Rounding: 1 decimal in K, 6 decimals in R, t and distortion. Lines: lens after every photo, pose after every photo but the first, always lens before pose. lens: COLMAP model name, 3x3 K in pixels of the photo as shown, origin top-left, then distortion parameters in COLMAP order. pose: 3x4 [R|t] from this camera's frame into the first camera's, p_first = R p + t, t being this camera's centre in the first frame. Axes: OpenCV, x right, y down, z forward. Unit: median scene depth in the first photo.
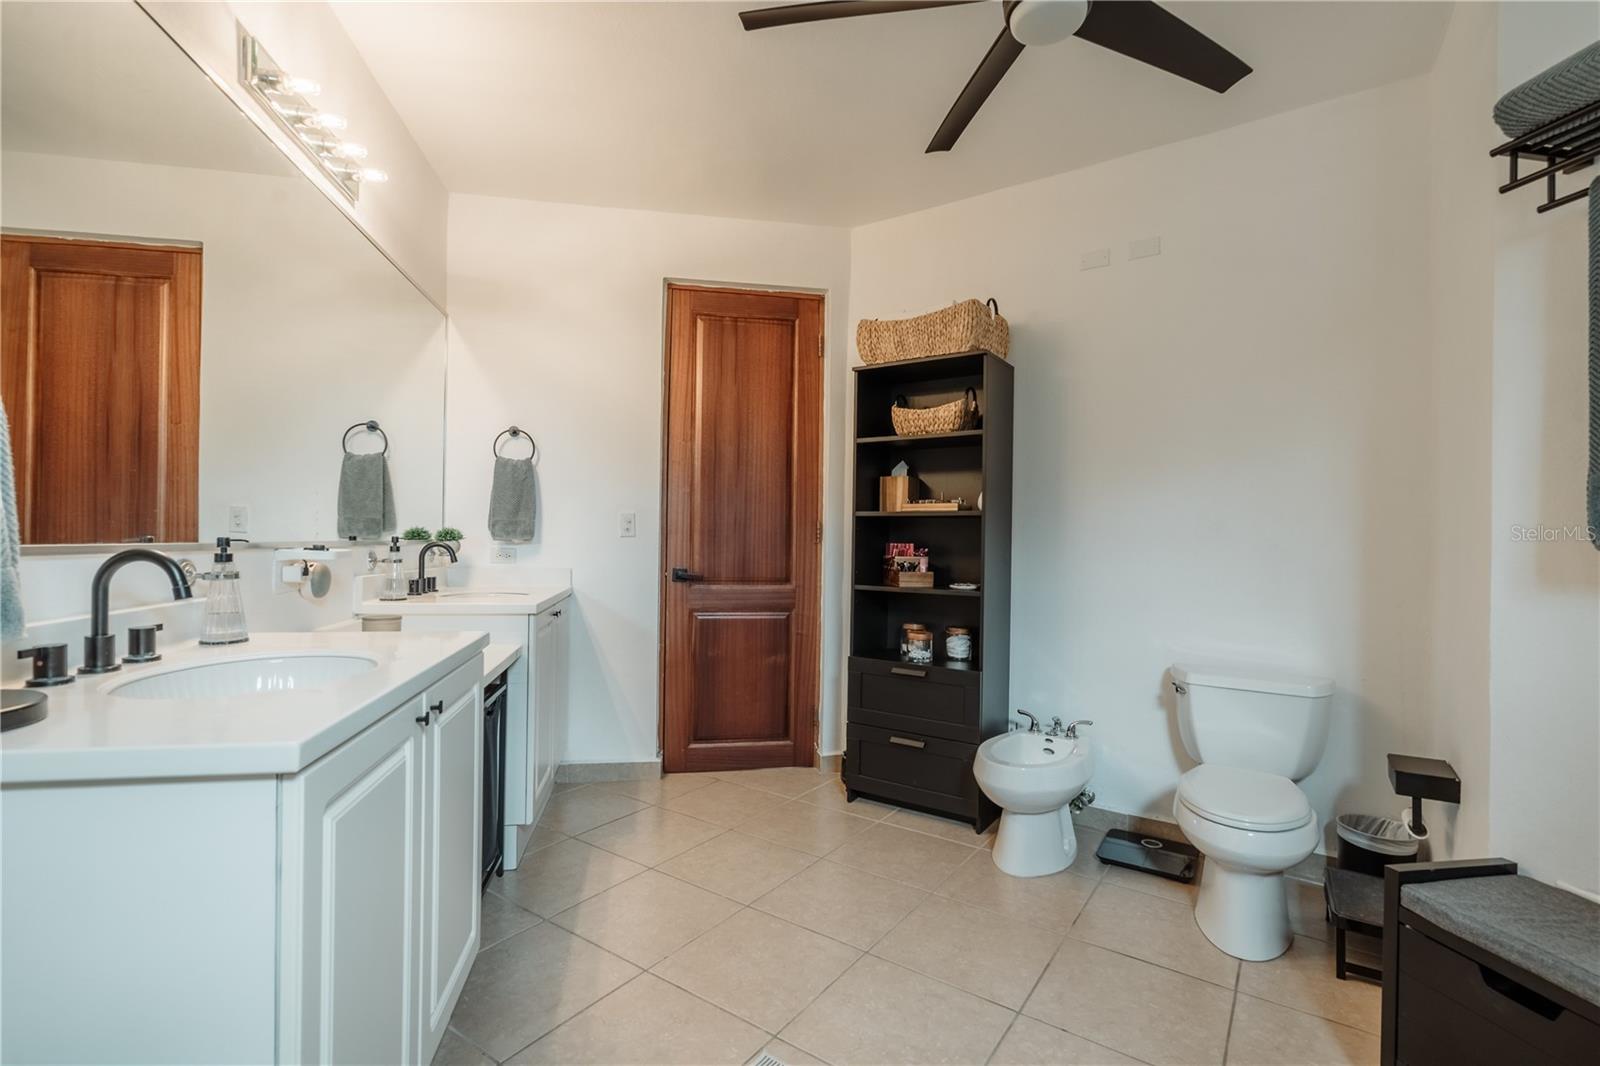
lens RADIAL K [[737.7, 0, 770.9], [0, 737.7, 535.8], [0, 0, 1]] dist [-0.002820, 0.000583]
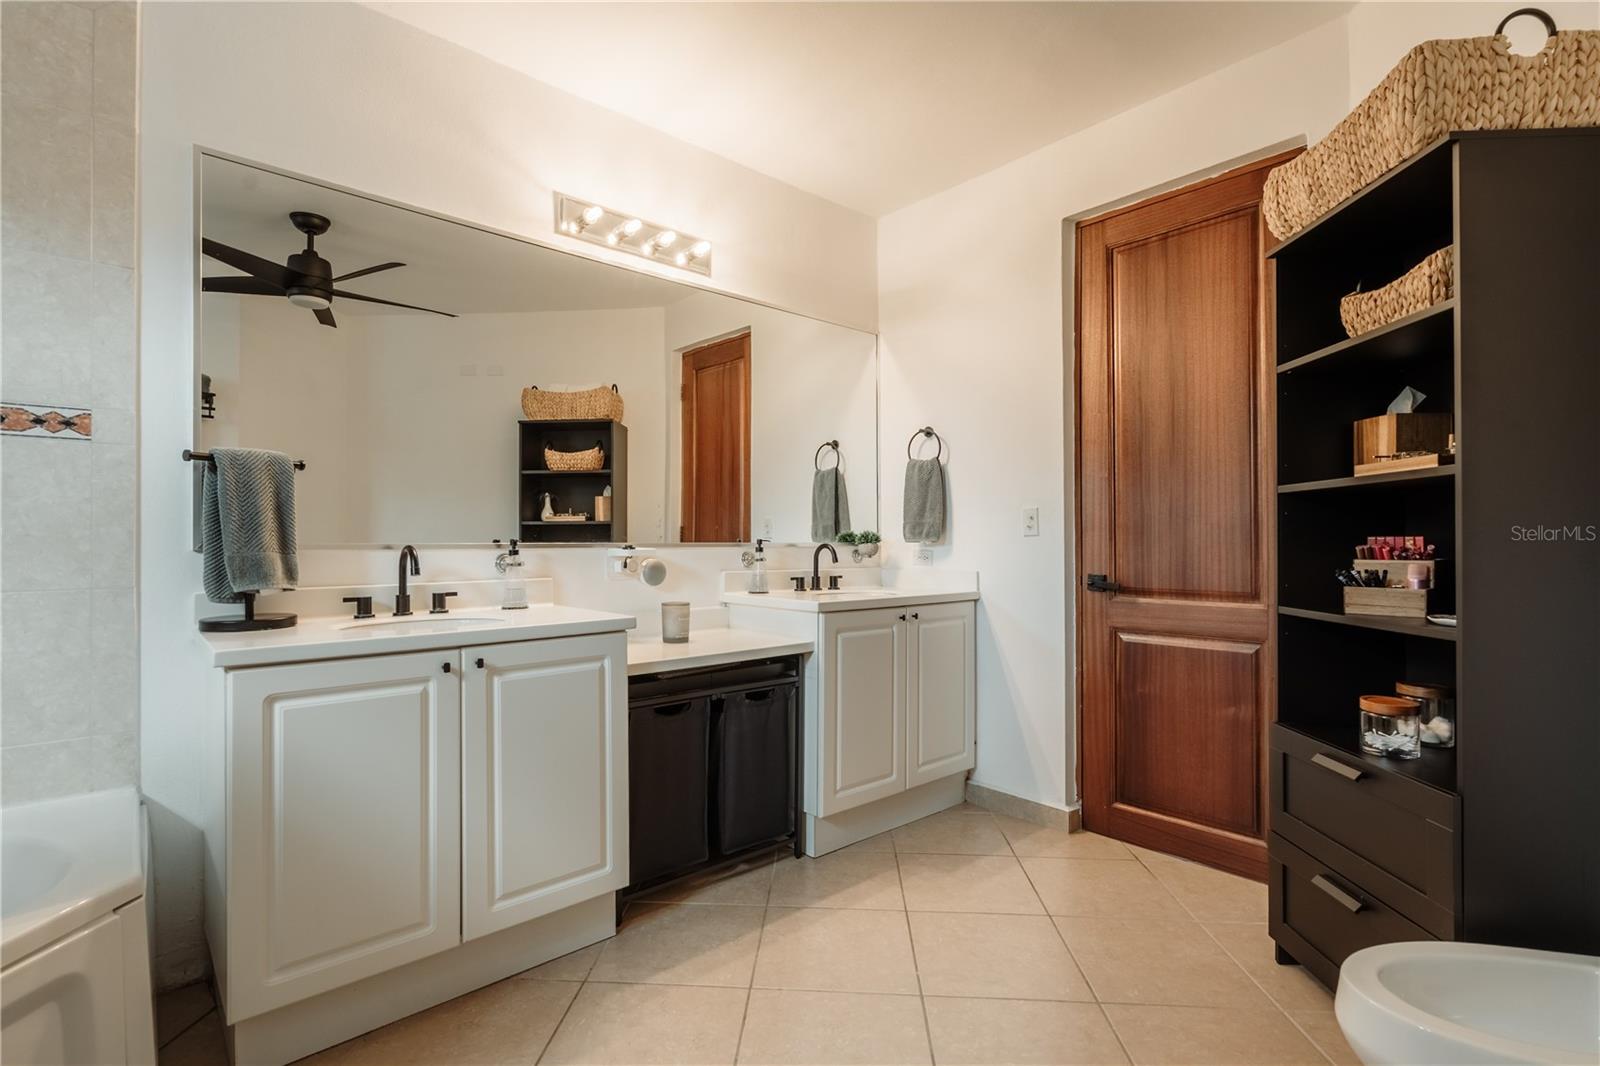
lens RADIAL K [[737.7, 0, 770.9], [0, 737.7, 535.8], [0, 0, 1]] dist [-0.002820, 0.000583]
pose [[0.528508, -0.021874, -0.848646, 0.374397], [0.011437, 0.999761, -0.018646, 0.013853], [0.848851, 0.000149, 0.528632, 0.293615]]
